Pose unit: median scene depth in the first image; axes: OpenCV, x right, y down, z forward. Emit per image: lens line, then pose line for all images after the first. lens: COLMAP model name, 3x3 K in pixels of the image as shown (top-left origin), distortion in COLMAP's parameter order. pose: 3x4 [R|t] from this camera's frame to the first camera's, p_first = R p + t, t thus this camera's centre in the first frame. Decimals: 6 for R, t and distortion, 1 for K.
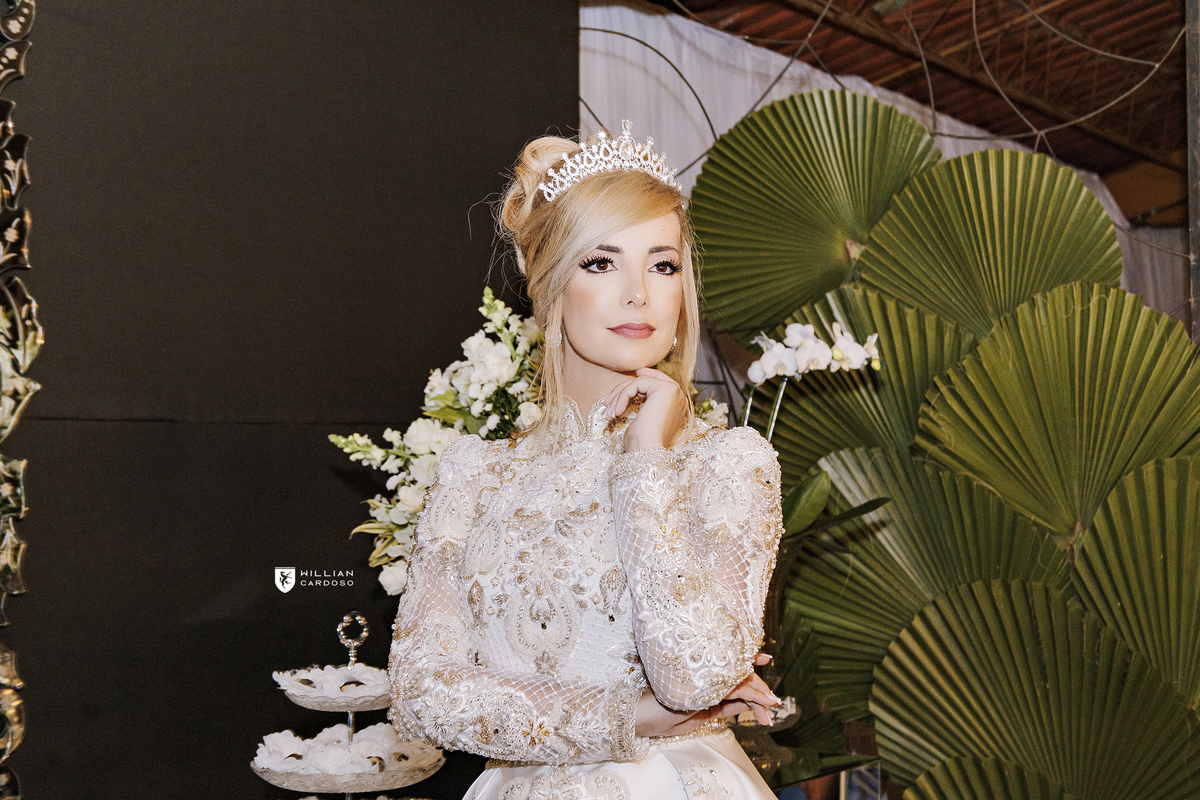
lens RADIAL K [[1732.8, 0, 603.4], [0, 1732.8, 439.9], [0, 0, 1]] dist [-0.004052, 0.068574]
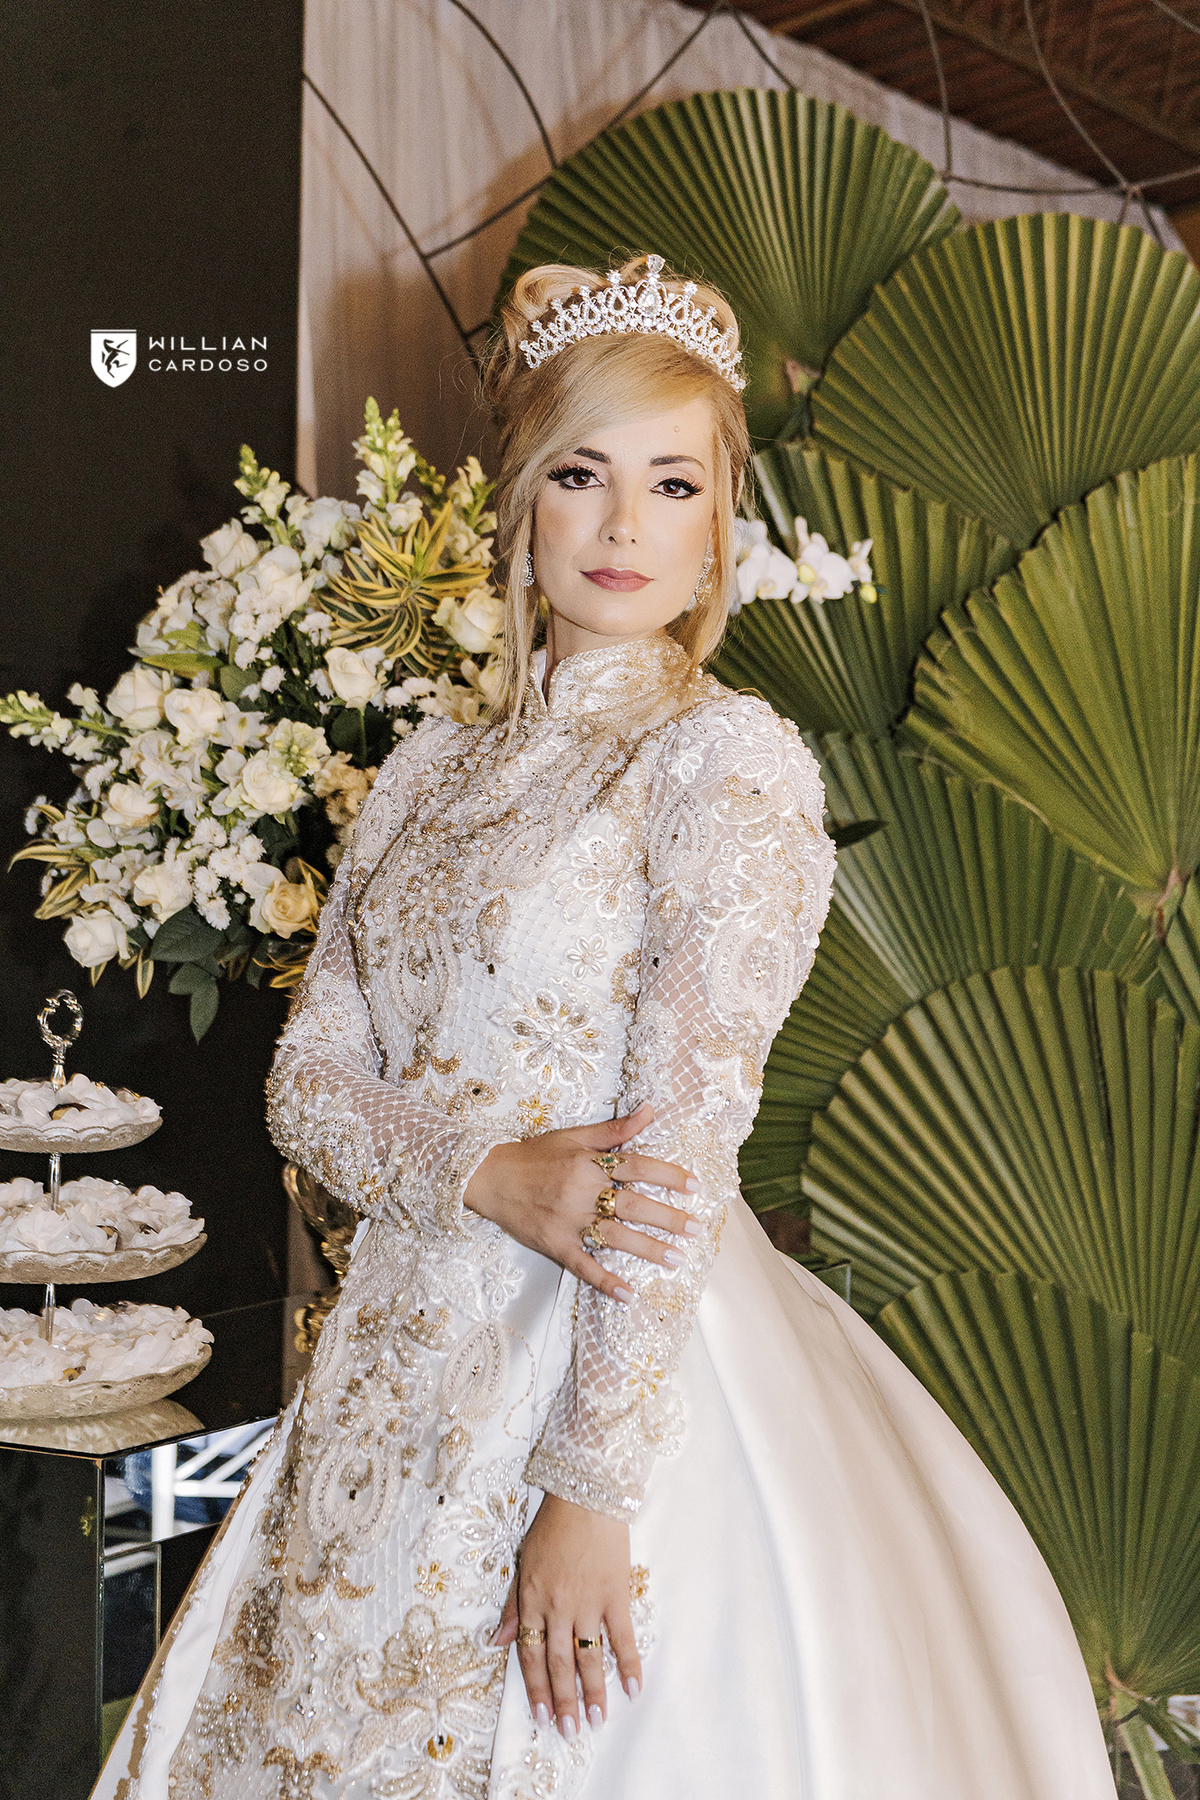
lens RADIAL K [[3629.5, 0, 595.5], [0, 3629.5, 900.7], [0, 0, 1]] dist [0.005081, 0.131349]
pose [[0.989710, 0.019620, 0.141738, -0.089729], [-0.027894, 0.998006, 0.056626, -0.005638], [-0.140345, -0.059997, 0.988283, -0.174899]]
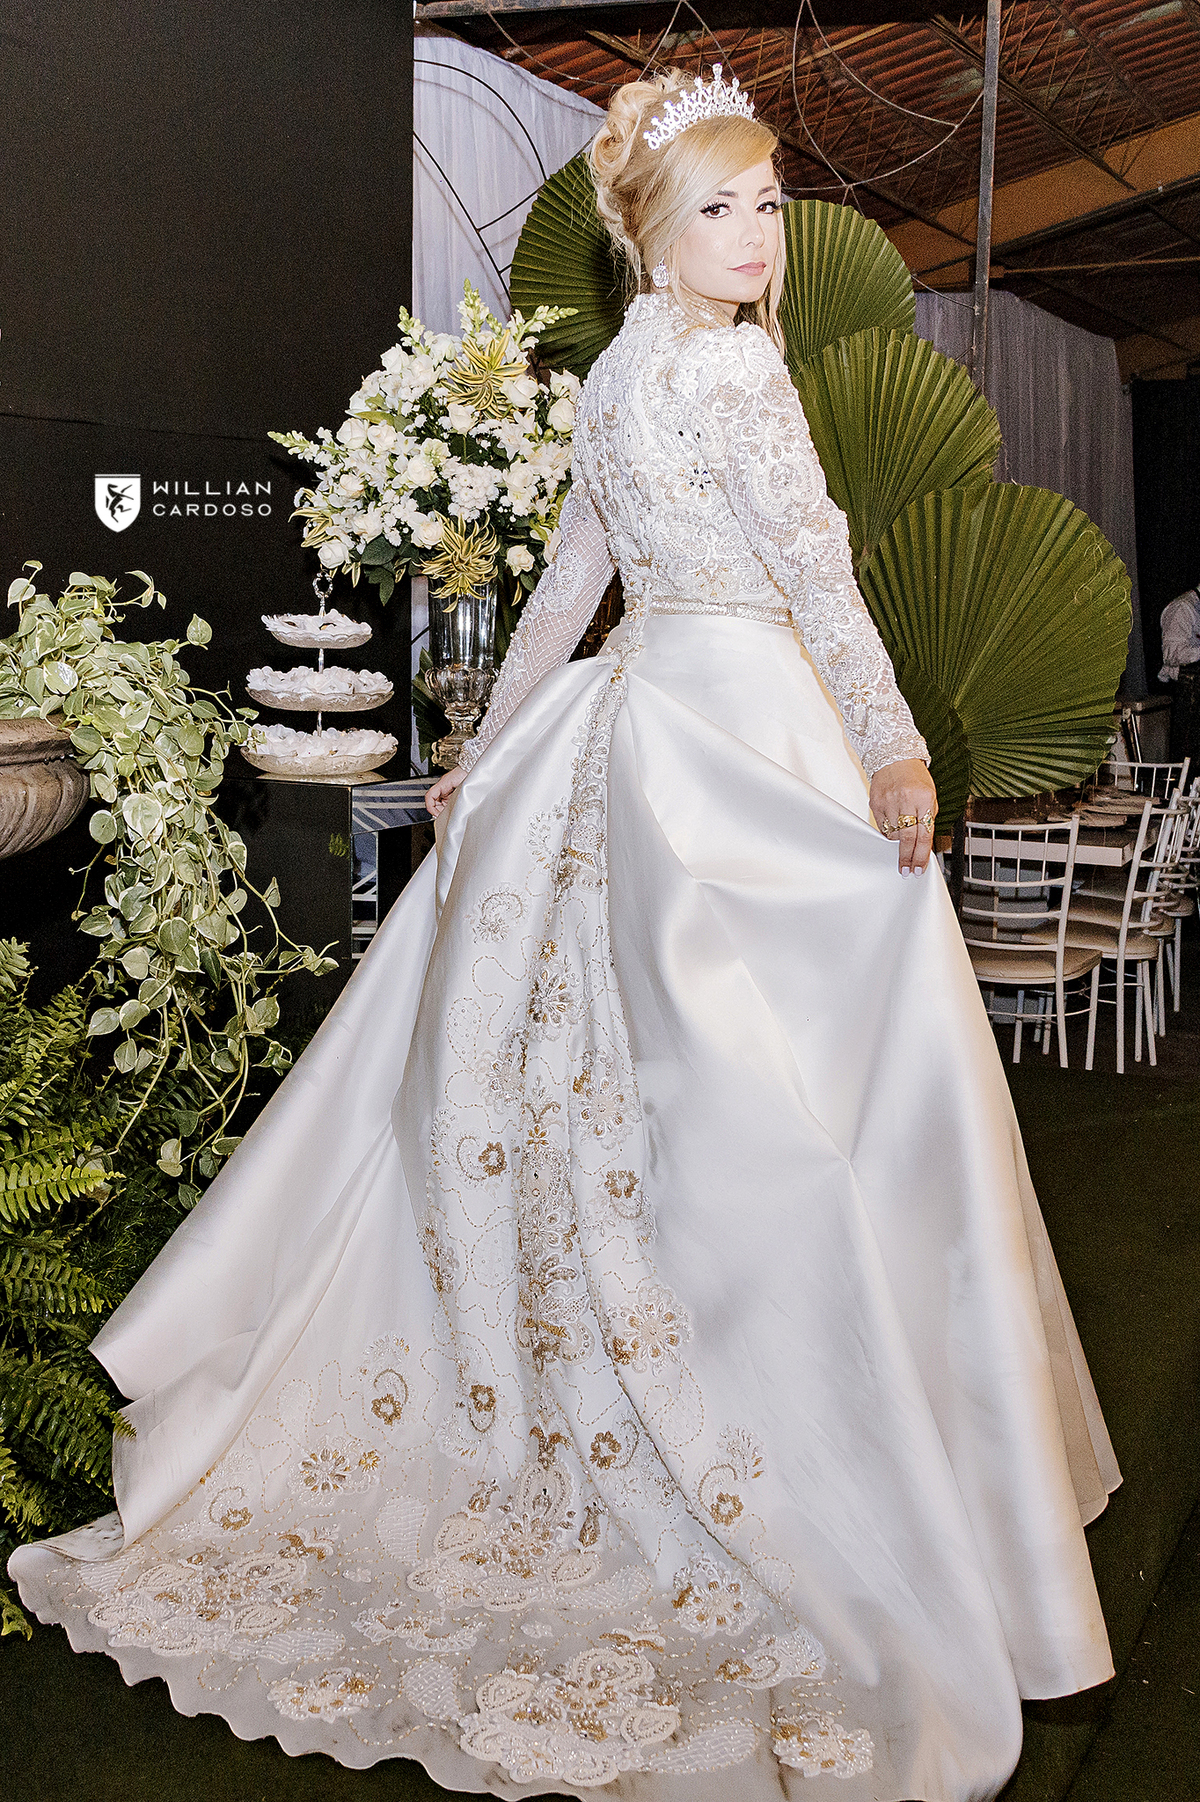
lens RADIAL K [[2000.6, 0, 486.6], [0, 2000.6, 890.9], [0, 0, 1]] dist [0.011479, -0.013077]
pose [[0.992724, 0.000439, 0.120411, -0.128193], [-0.021218, 0.984983, 0.171340, 0.049662], [-0.118527, -0.172648, 0.977826, -0.287576]]
